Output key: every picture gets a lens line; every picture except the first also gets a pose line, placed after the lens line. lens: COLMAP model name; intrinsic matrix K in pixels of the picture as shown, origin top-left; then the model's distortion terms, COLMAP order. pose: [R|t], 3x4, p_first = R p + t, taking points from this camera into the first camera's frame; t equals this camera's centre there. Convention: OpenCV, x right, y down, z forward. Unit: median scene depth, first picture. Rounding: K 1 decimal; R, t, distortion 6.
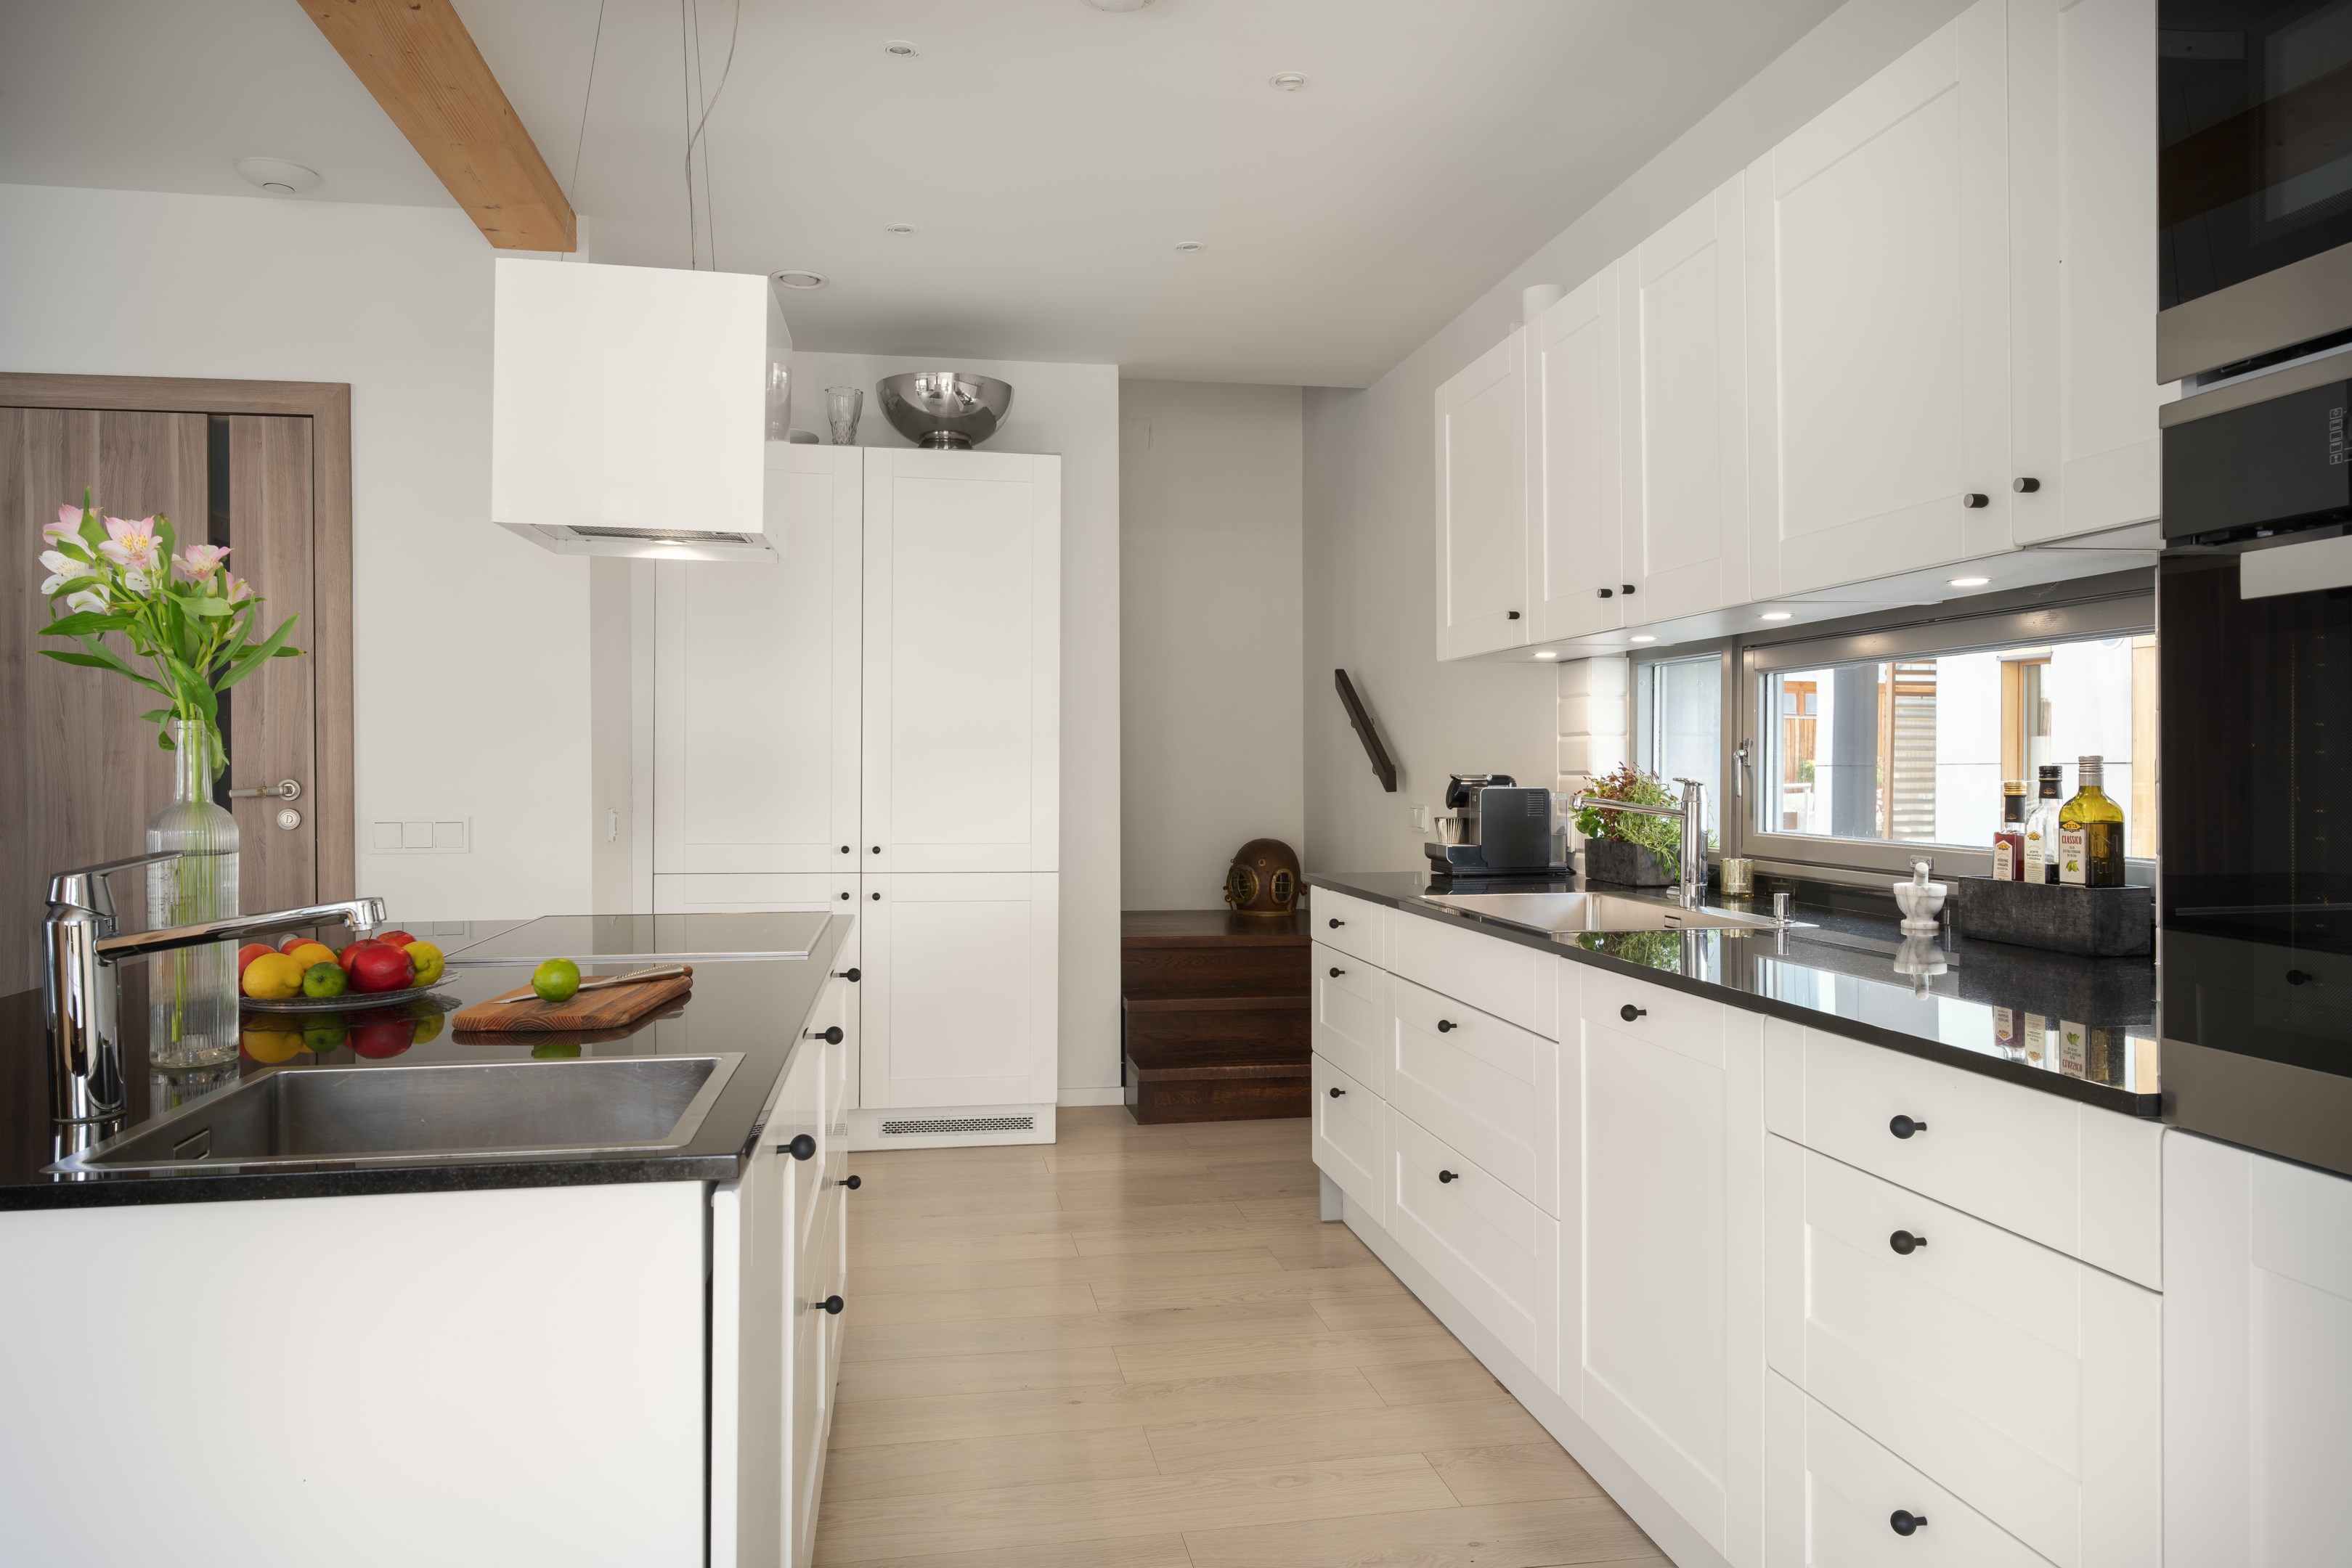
lens RADIAL K [[1526.4, 0, 1176.6], [0, 1526.4, 774.2], [0, 0, 1]] dist [0.000184, 0.001859]
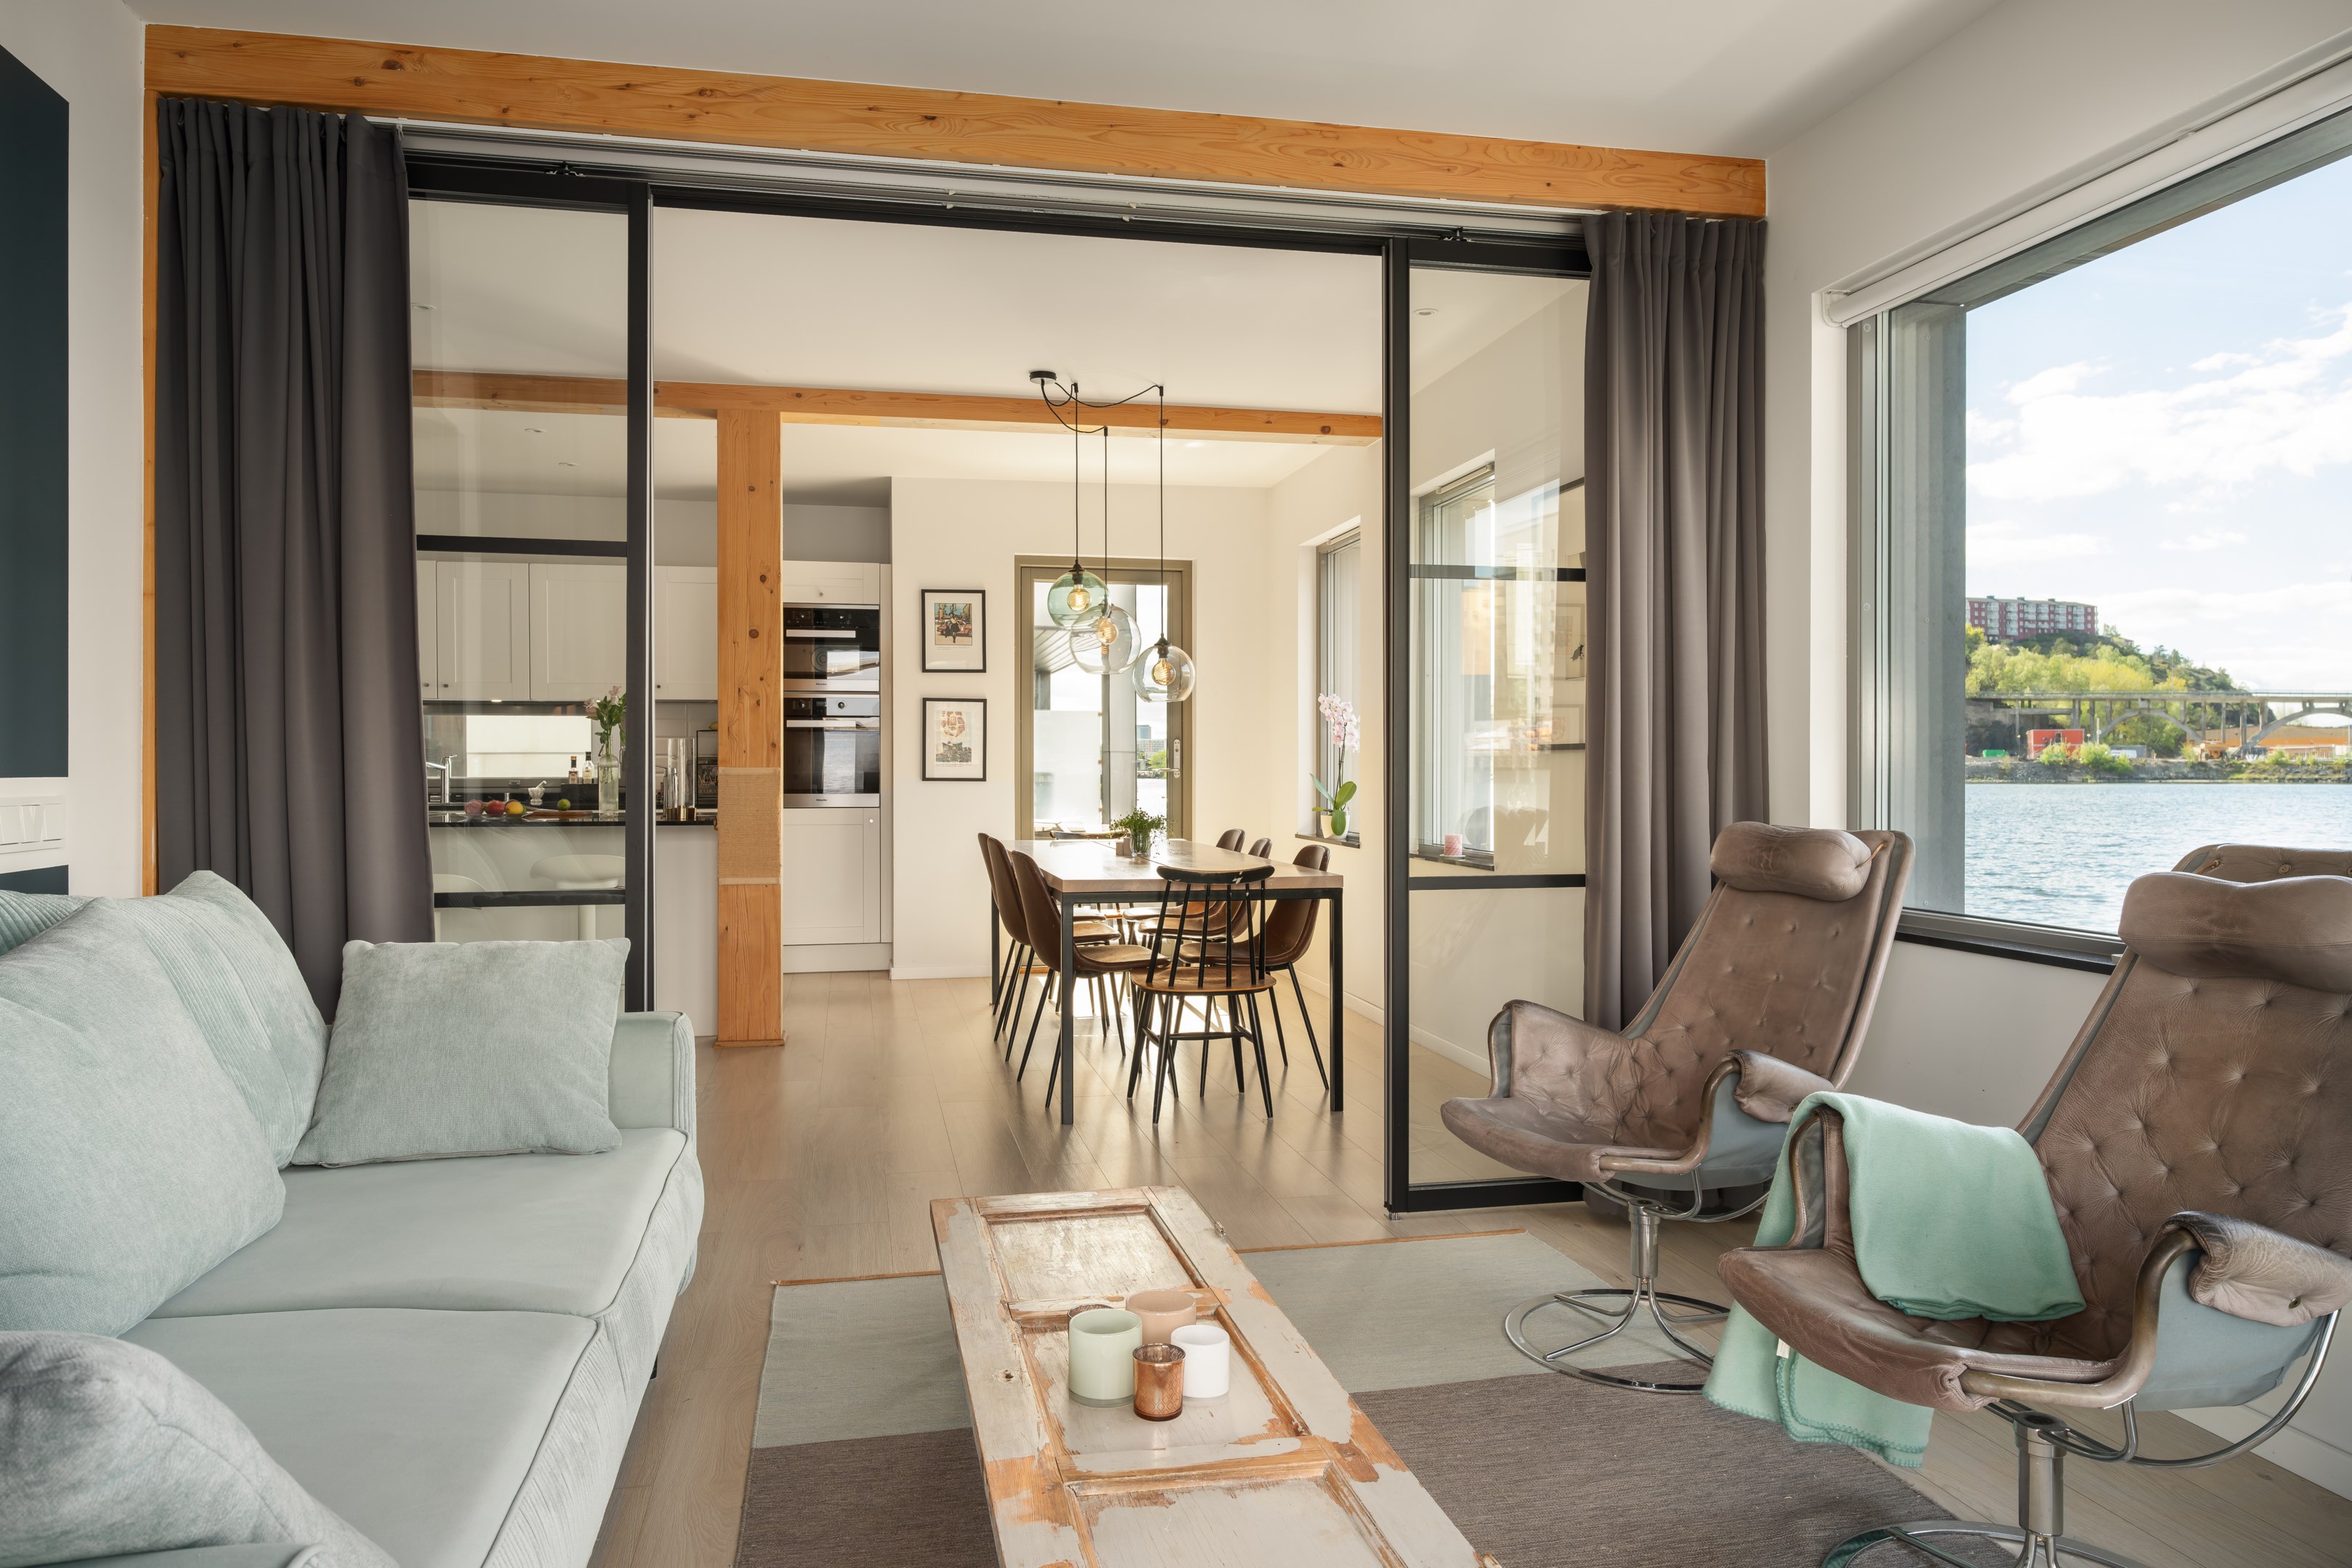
lens RADIAL K [[1540.5, 0, 1176.0], [0, 1540.5, 784.0], [0, 0, 1]] dist [-0.009521, 0.004915]
pose [[-0.033302, -0.005585, 0.999430, -2.872753], [0.009528, 0.999937, 0.005906, 0.059348], [-0.999400, 0.009719, -0.033246, -0.233038]]
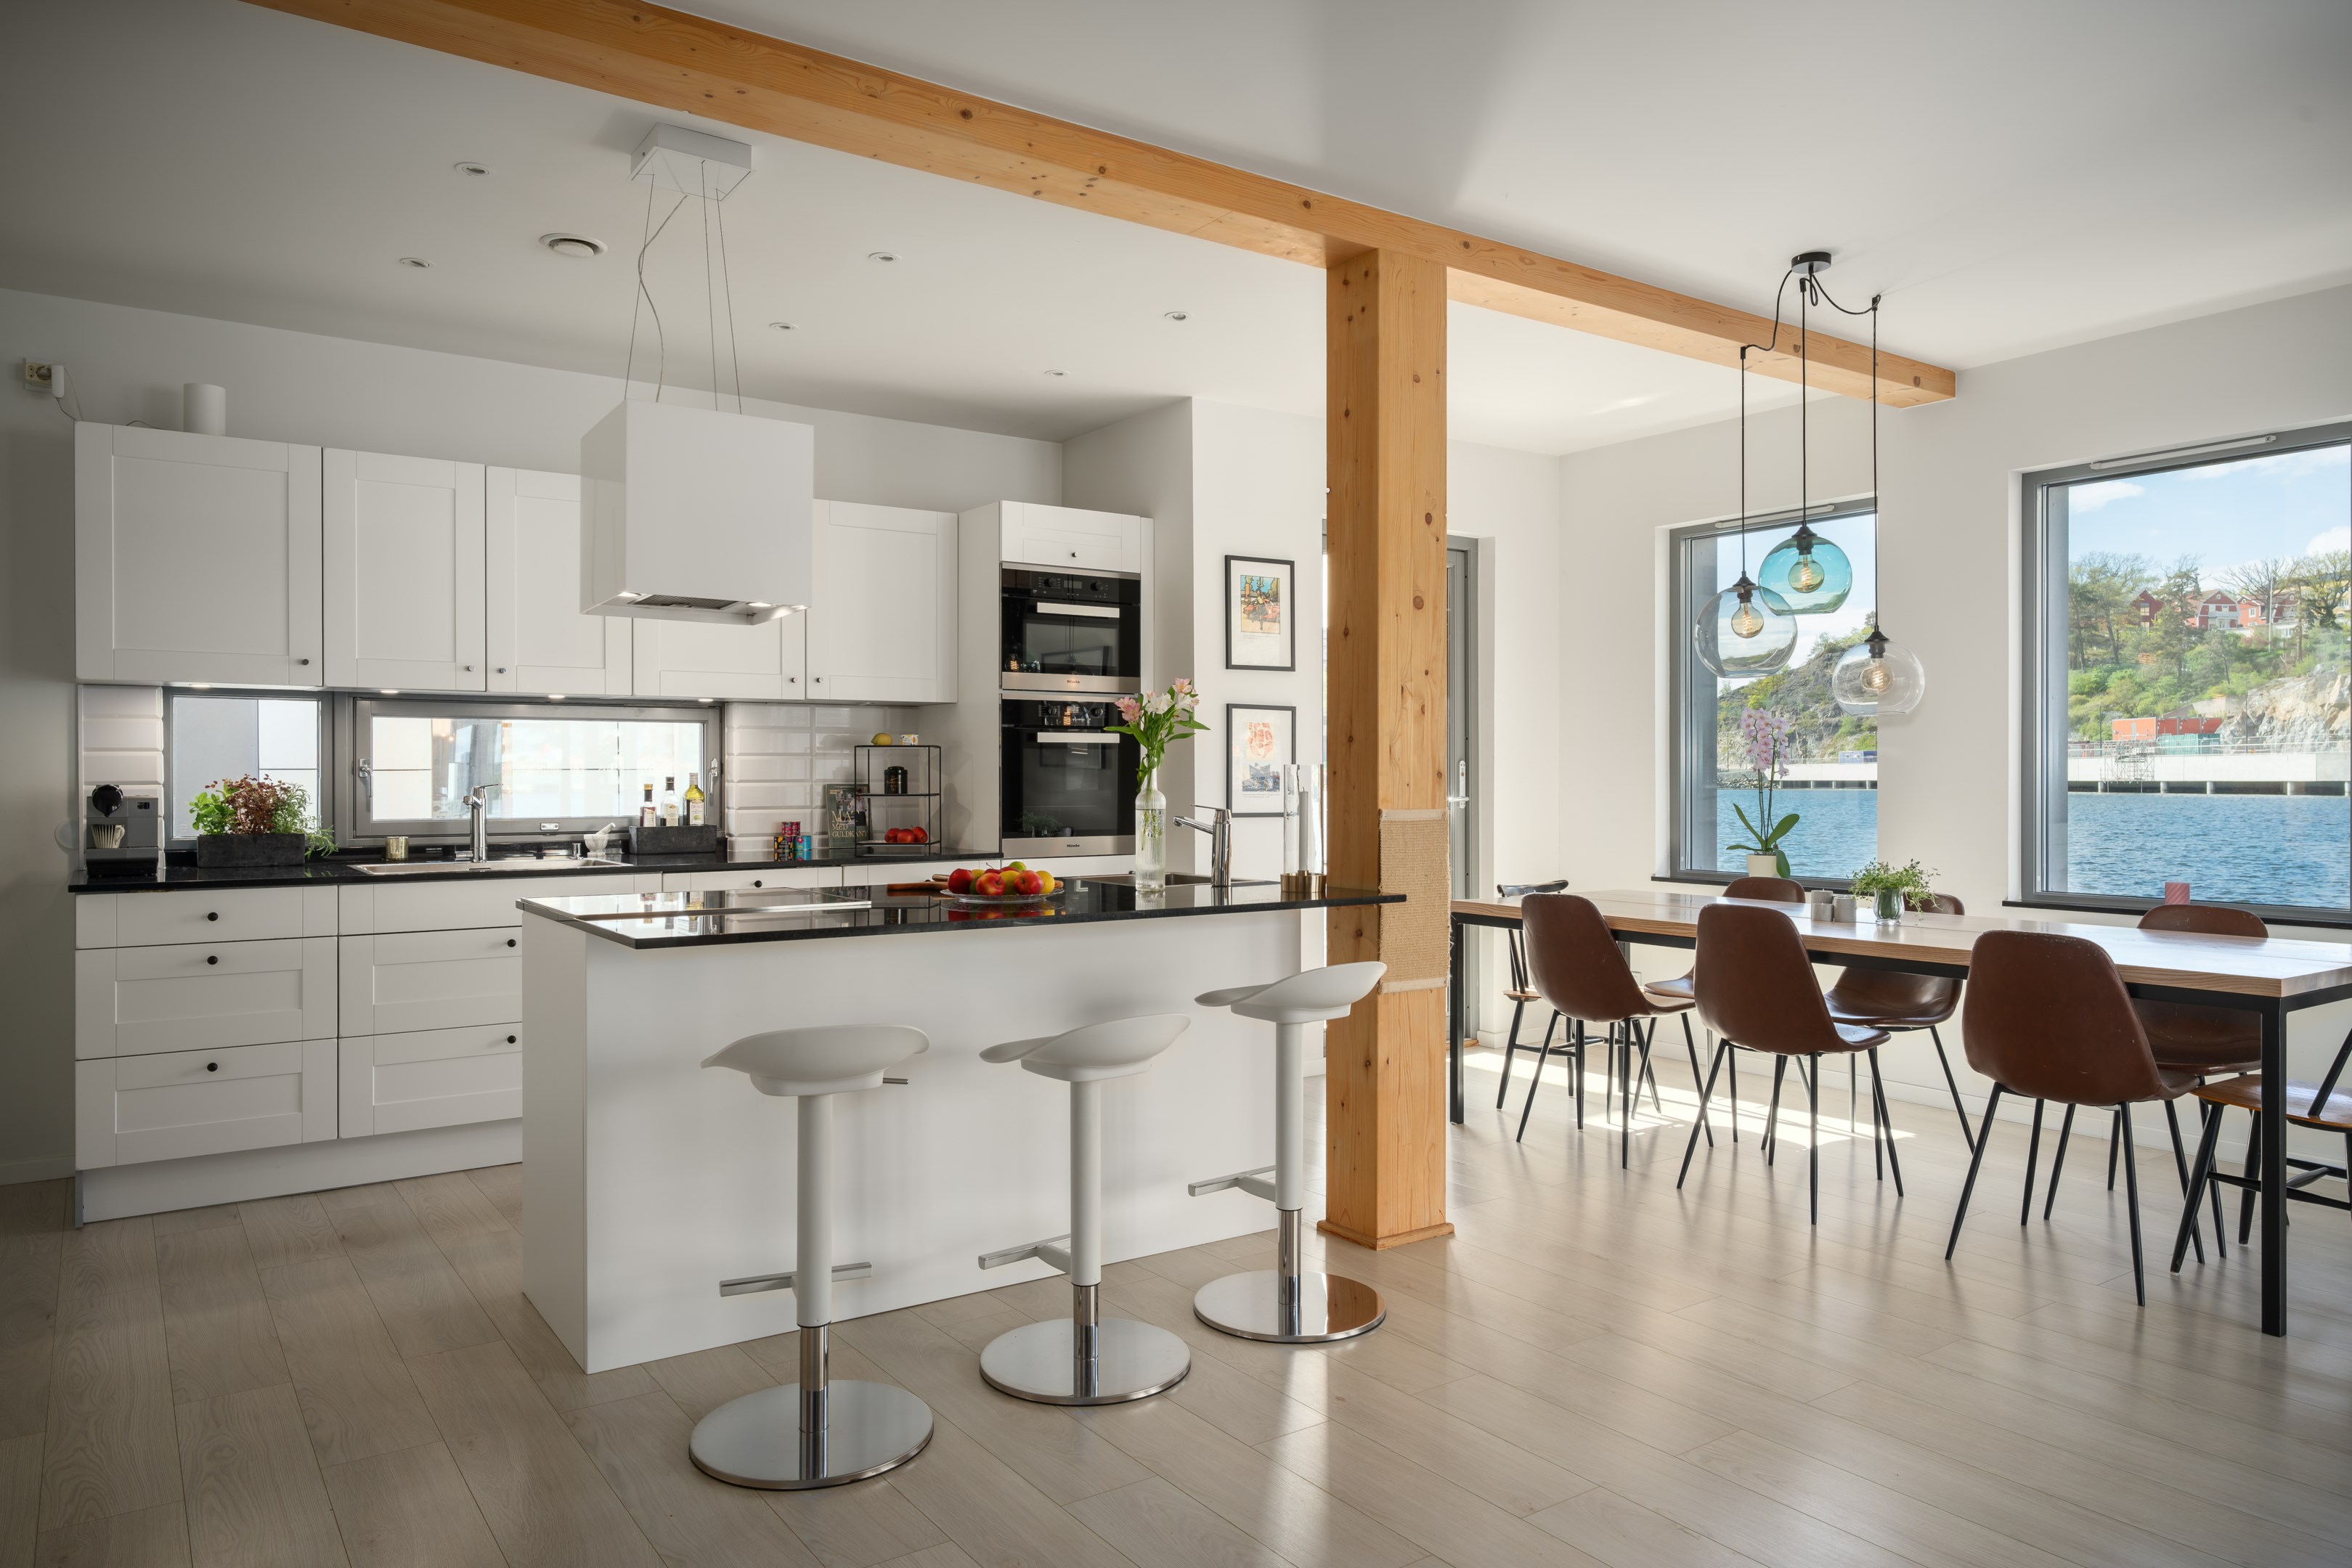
lens RADIAL K [[1540.5, 0, 1176.0], [0, 1540.5, 784.0], [0, 0, 1]] dist [-0.009521, 0.004915]
pose [[-0.415901, 0.001982, 0.909408, -1.770927], [0.012774, 0.999912, 0.003663, 0.007376], [-0.909320, 0.013140, -0.415890, 1.198872]]
